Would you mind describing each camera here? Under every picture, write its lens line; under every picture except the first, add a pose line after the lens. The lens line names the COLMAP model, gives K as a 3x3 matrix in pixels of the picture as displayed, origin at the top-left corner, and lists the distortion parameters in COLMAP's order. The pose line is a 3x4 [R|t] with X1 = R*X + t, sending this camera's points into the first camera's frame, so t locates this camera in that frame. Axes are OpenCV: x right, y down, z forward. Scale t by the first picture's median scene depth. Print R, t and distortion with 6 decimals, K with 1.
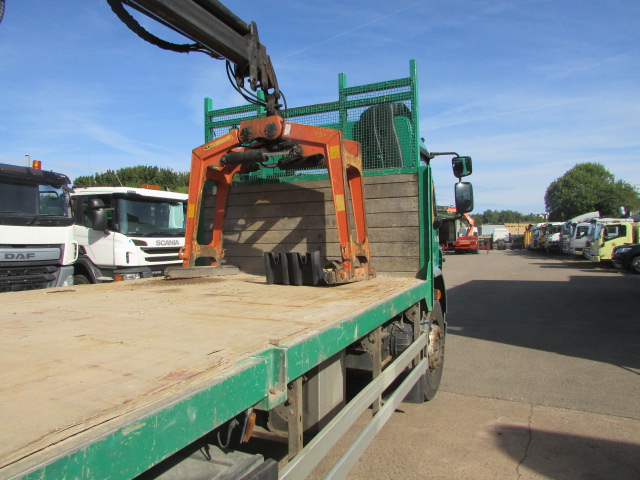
lens RADIAL K [[455.8, 0, 317.8], [0, 455.8, 243.8], [0, 0, 1]] dist [-0.028501, 0.004827]
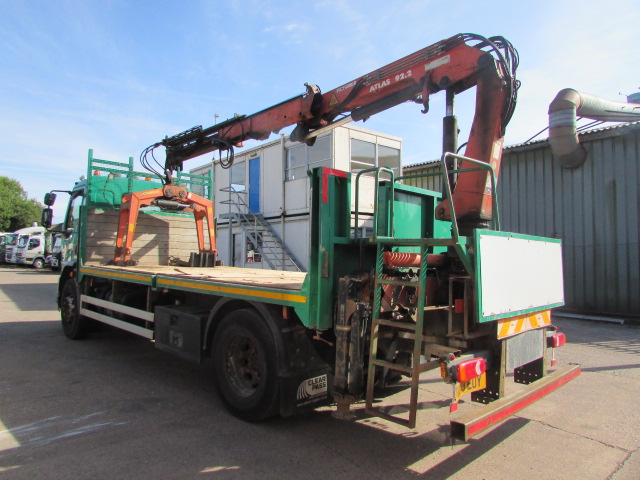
lens RADIAL K [[442.0, 0, 319.4], [0, 442.0, 251.9], [0, 0, 1]] dist [-0.080644, 0.000575]
pose [[0.334265, 0.034518, 0.941847, -1.407341], [-0.024737, 0.999306, -0.027845, 0.044201], [-0.942155, -0.013991, 0.334887, -0.211230]]
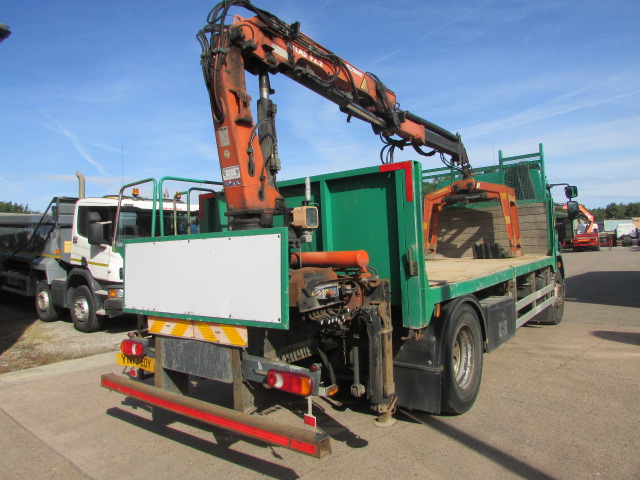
lens RADIAL K [[455.8, 0, 317.8], [0, 455.8, 243.8], [0, 0, 1]] dist [-0.028501, 0.004827]
pose [[0.974821, -0.034218, -0.220348, -0.262739], [0.031912, 0.999392, -0.014015, 0.017509], [0.220693, 0.006631, 0.975321, -0.935105]]
